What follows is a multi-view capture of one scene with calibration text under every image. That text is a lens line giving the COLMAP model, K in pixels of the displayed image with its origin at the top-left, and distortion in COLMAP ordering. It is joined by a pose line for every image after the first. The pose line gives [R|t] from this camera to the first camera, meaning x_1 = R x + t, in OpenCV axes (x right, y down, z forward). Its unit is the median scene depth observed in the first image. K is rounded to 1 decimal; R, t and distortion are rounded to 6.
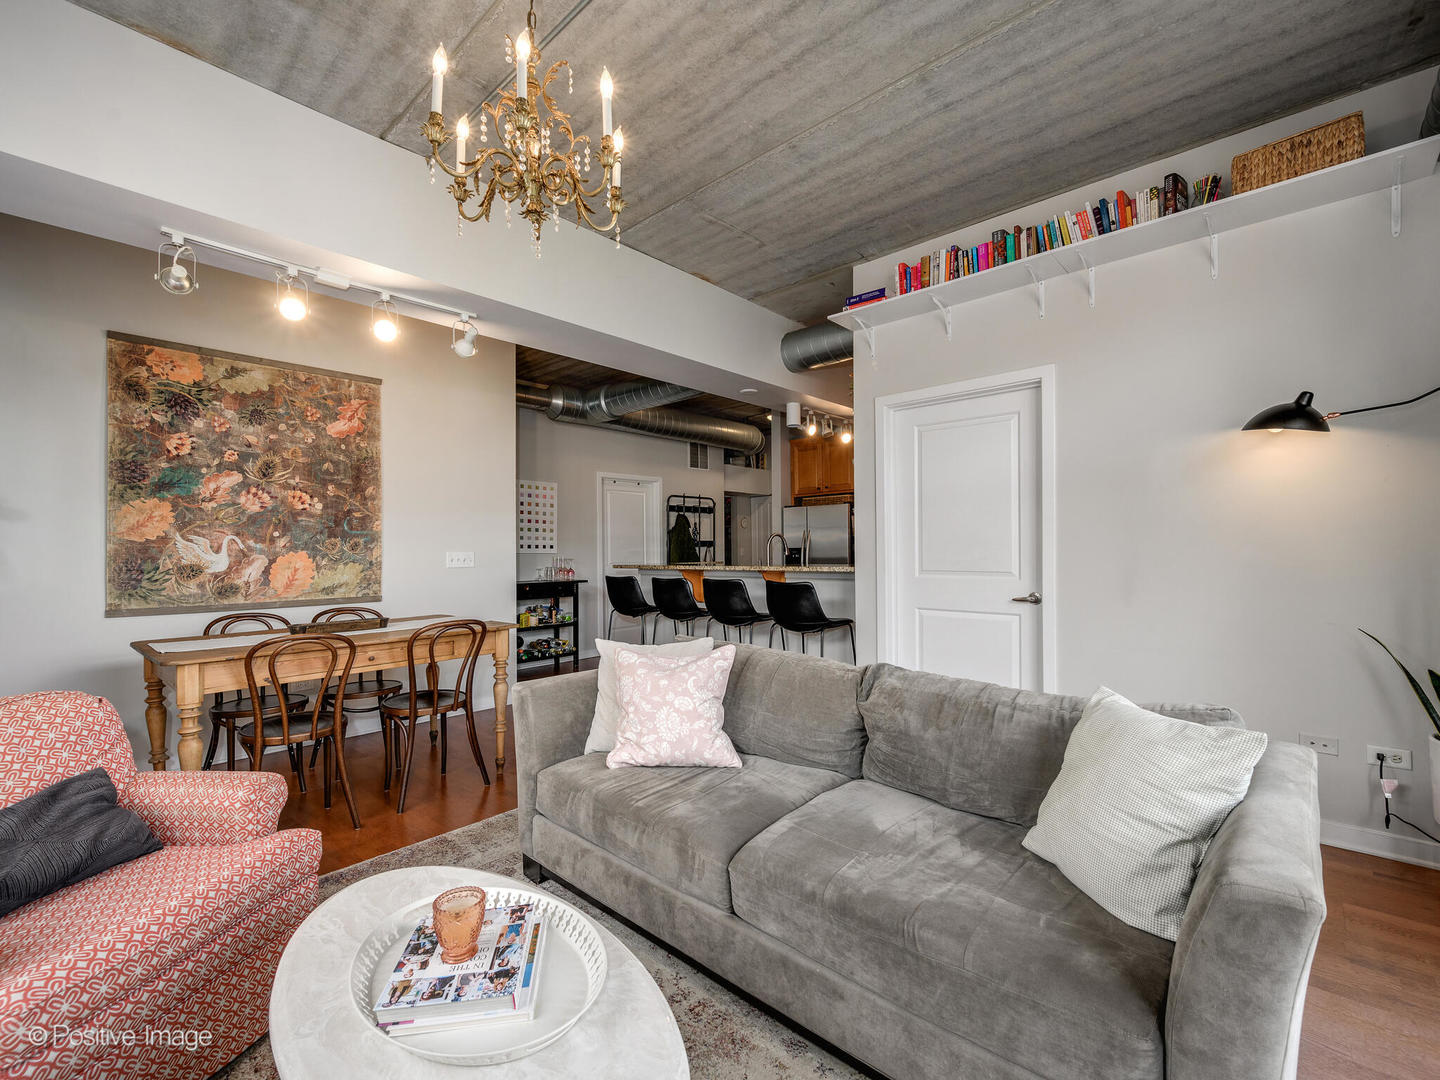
lens RADIAL K [[630.2, 0, 721.7], [0, 630.2, 542.4], [0, 0, 1]] dist [0.001003, -0.000186]
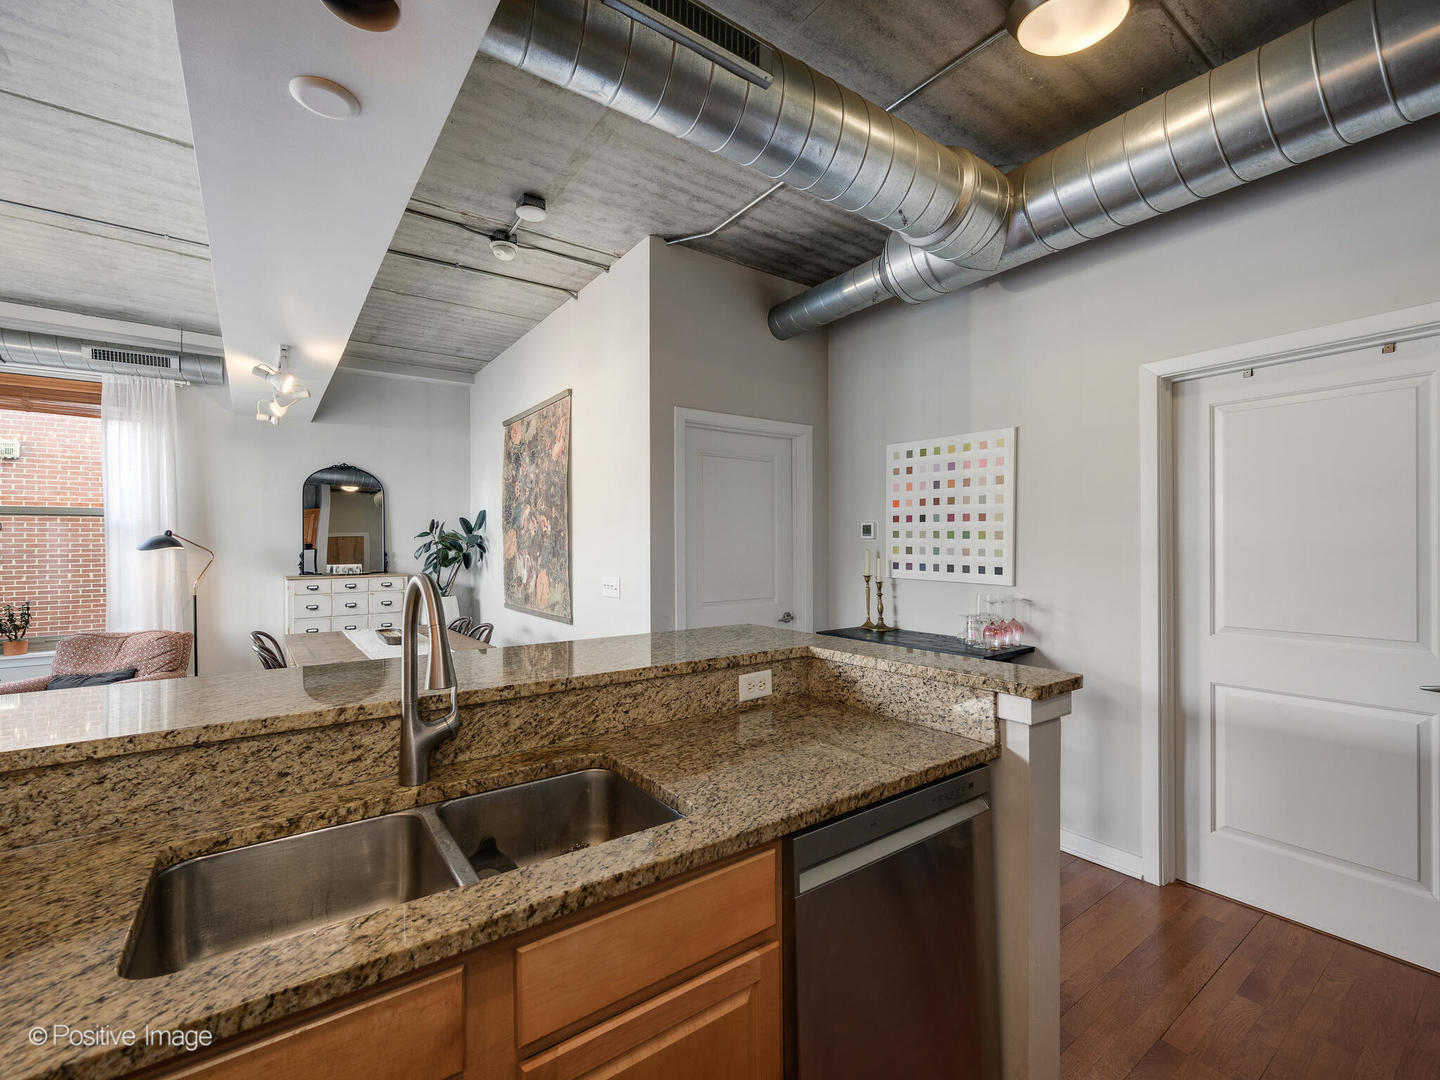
lens RADIAL K [[630.2, 0, 720.3], [0, 630.2, 539.7], [0, 0, 1]] dist [0.001003, -0.000186]
pose [[-0.197321, 0.004437, -0.980329, 0.352773], [0.018201, 0.999834, 0.000862, -0.031873], [0.980170, -0.017673, -0.197369, 1.464529]]
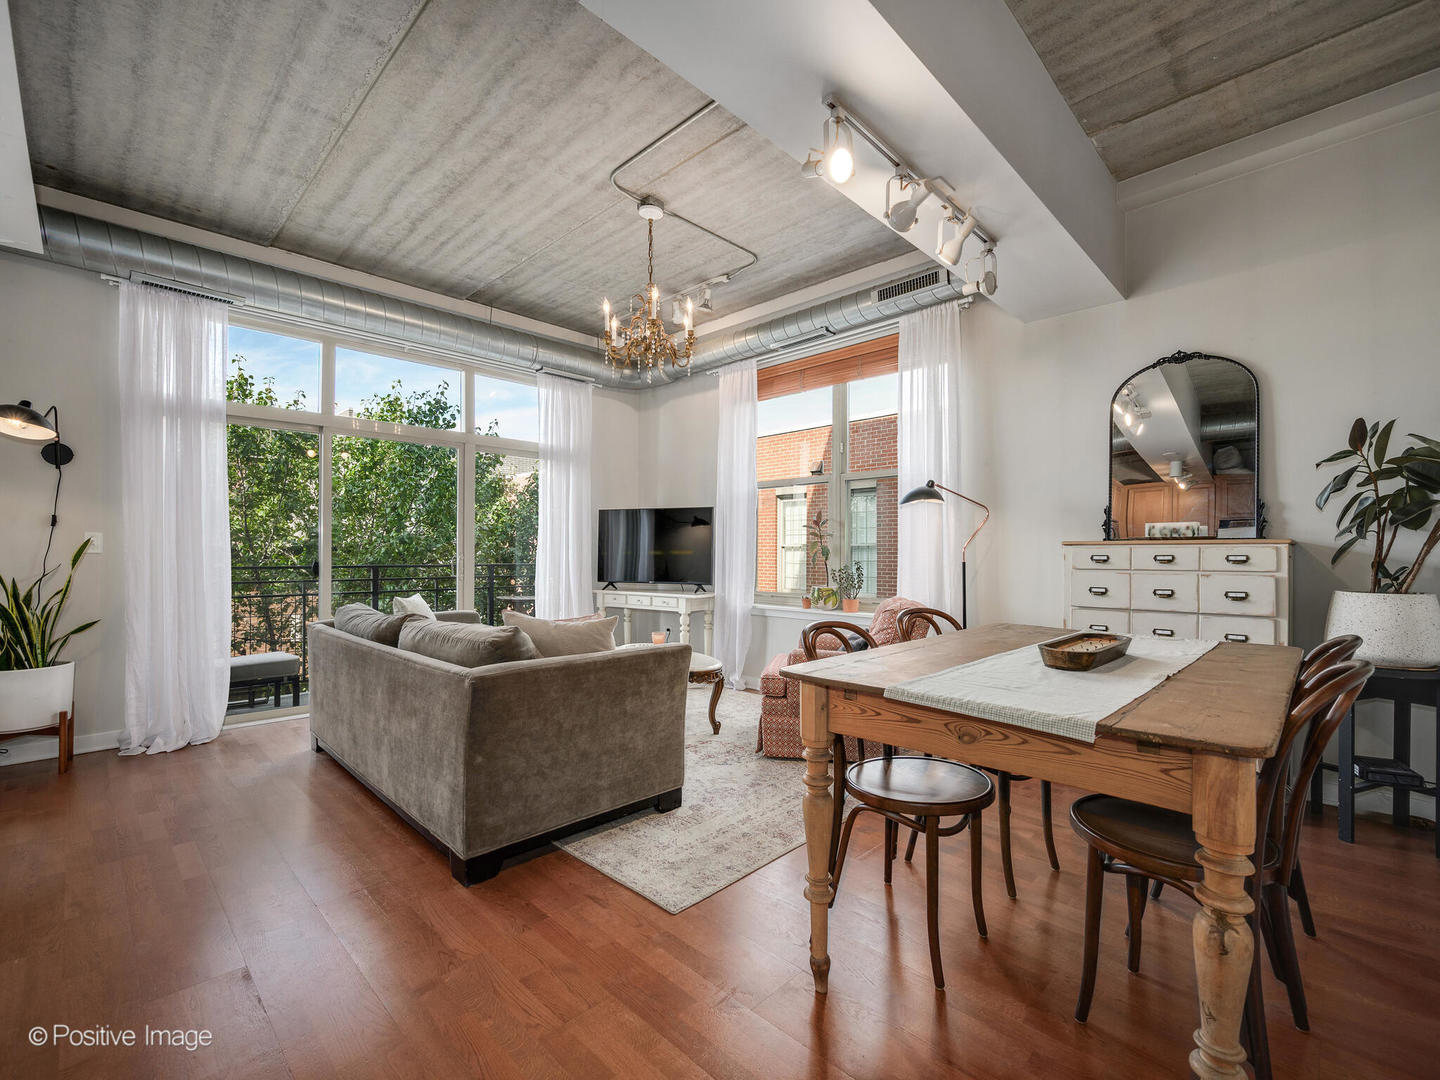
lens RADIAL K [[630.2, 0, 733.7], [0, 630.2, 543.1], [0, 0, 1]] dist [0.001003, -0.000186]
pose [[-0.999806, 0.010974, 0.016350, -0.245579], [0.010616, 0.999706, -0.021803, 0.039175], [-0.016584, -0.021625, -0.999629, 1.214174]]
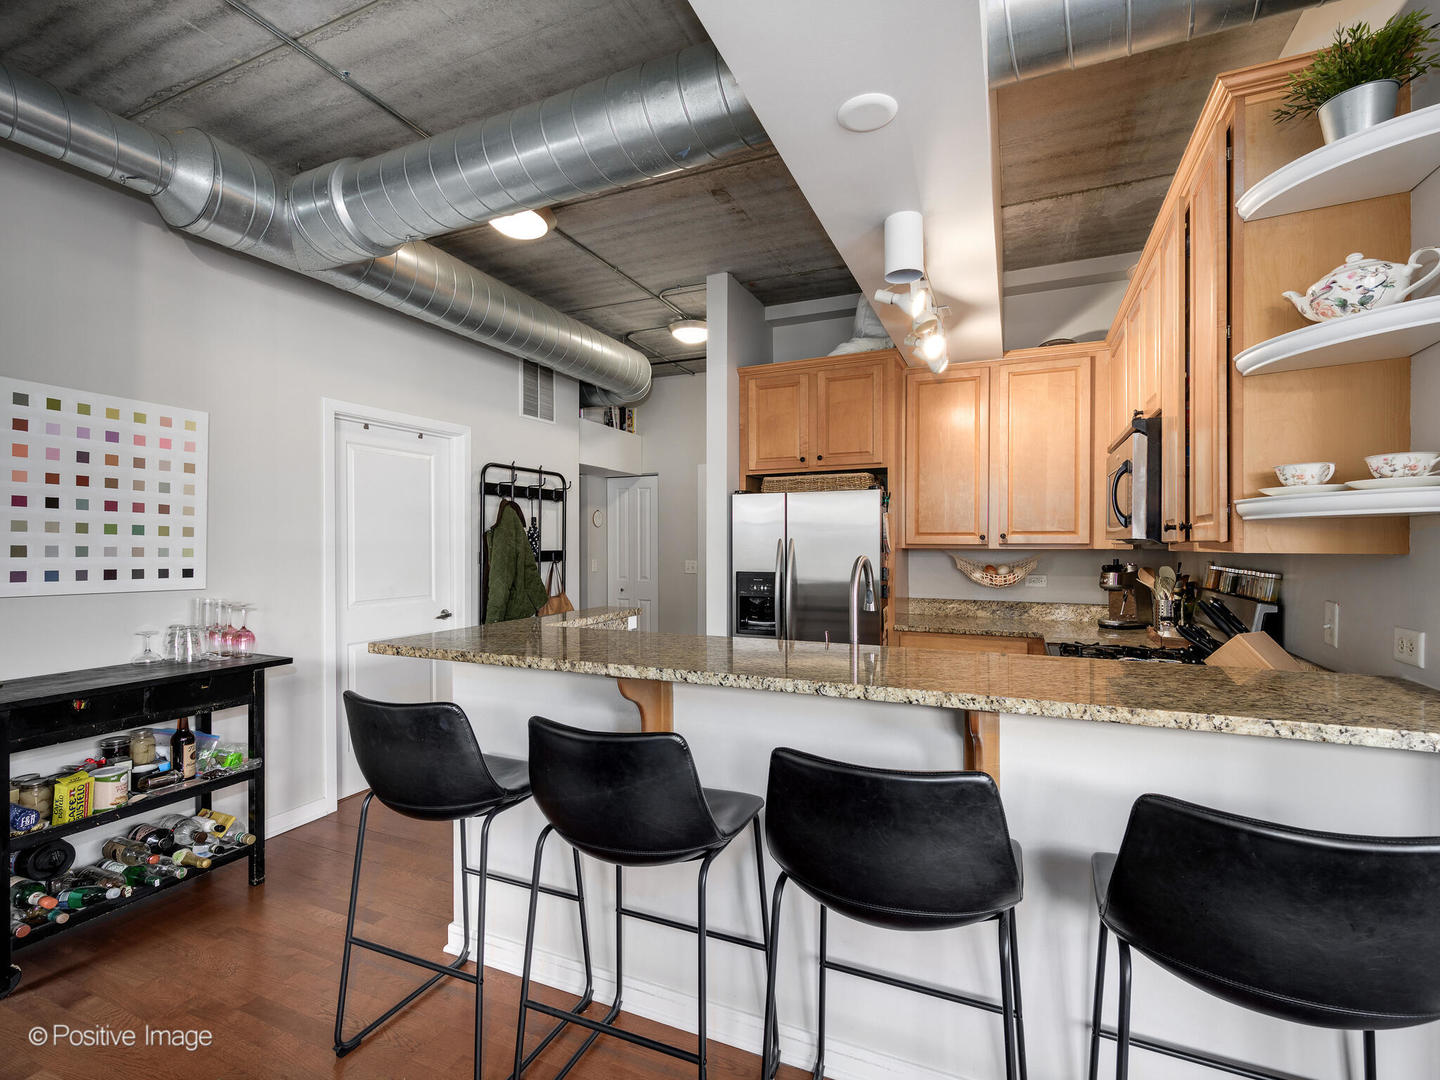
lens RADIAL K [[661.6, 0, 723.0], [0, 661.6, 546.5], [0, 0, 1]] dist [0.000231, -0.000293]
pose [[0.942621, 0.005918, 0.333814, -0.153198], [-0.010263, 0.999884, 0.011254, -0.028730], [-0.333708, -0.014034, 0.942572, 0.819688]]
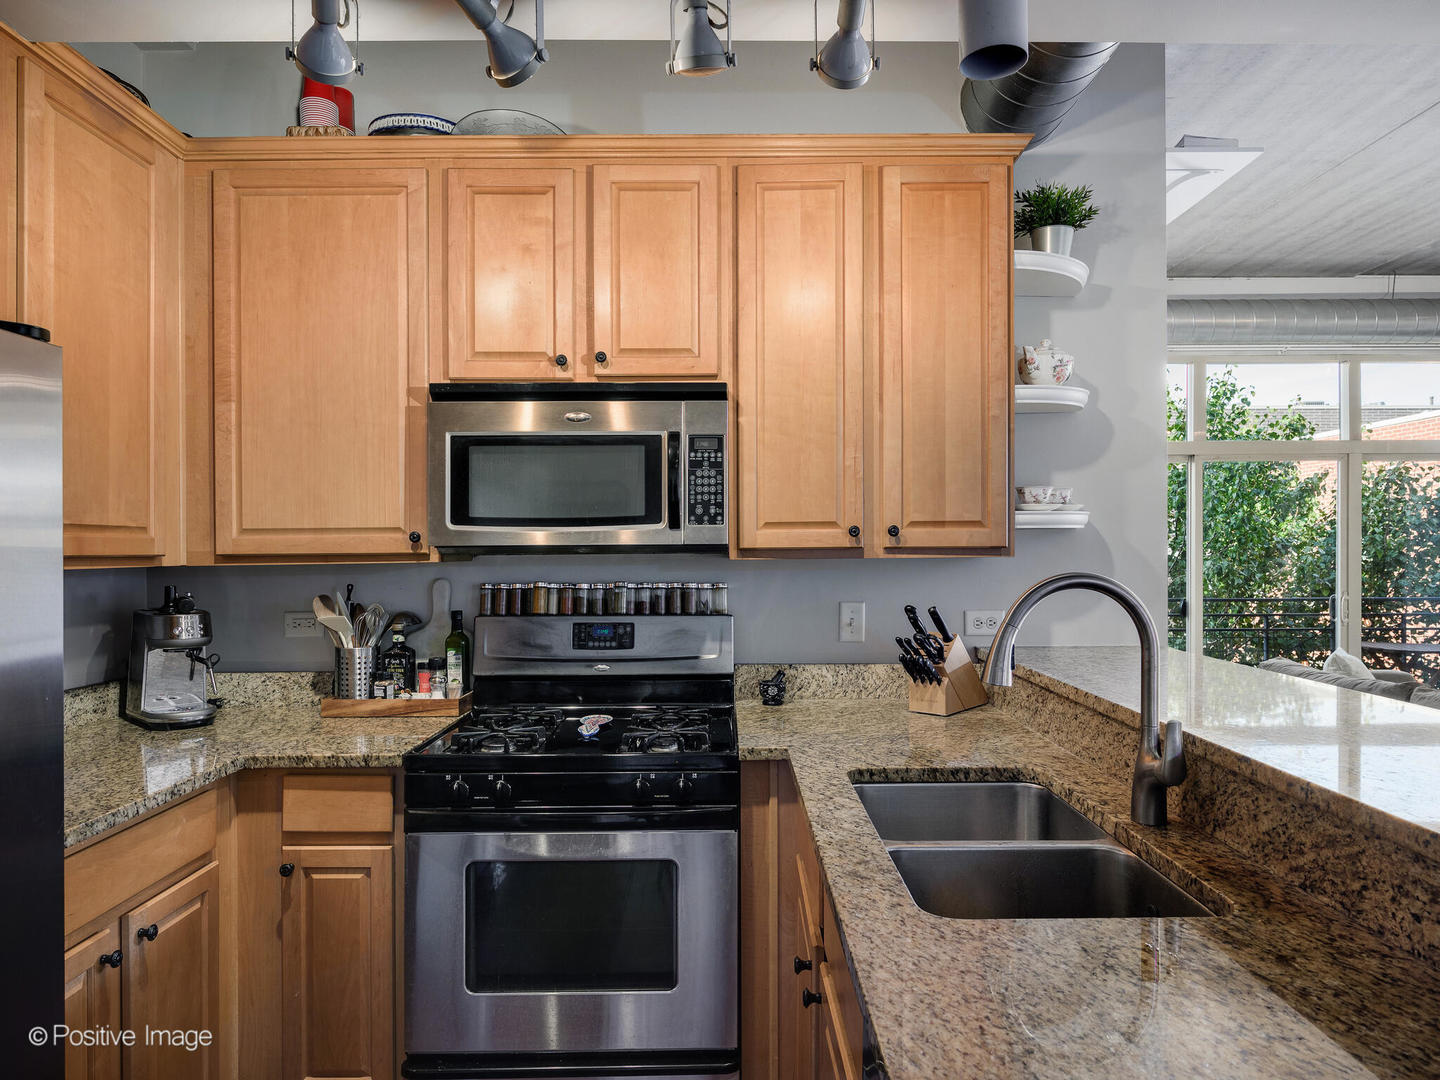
lens RADIAL K [[905.1, 0, 727.6], [0, 905.1, 551.8], [0, 0, 1]] dist [-0.007654, -0.000047]
pose [[-0.681688, 0.009479, 0.731581, -0.044450], [0.003821, 0.999949, -0.009395, -0.023831], [-0.731633, -0.003609, -0.681690, 1.621448]]
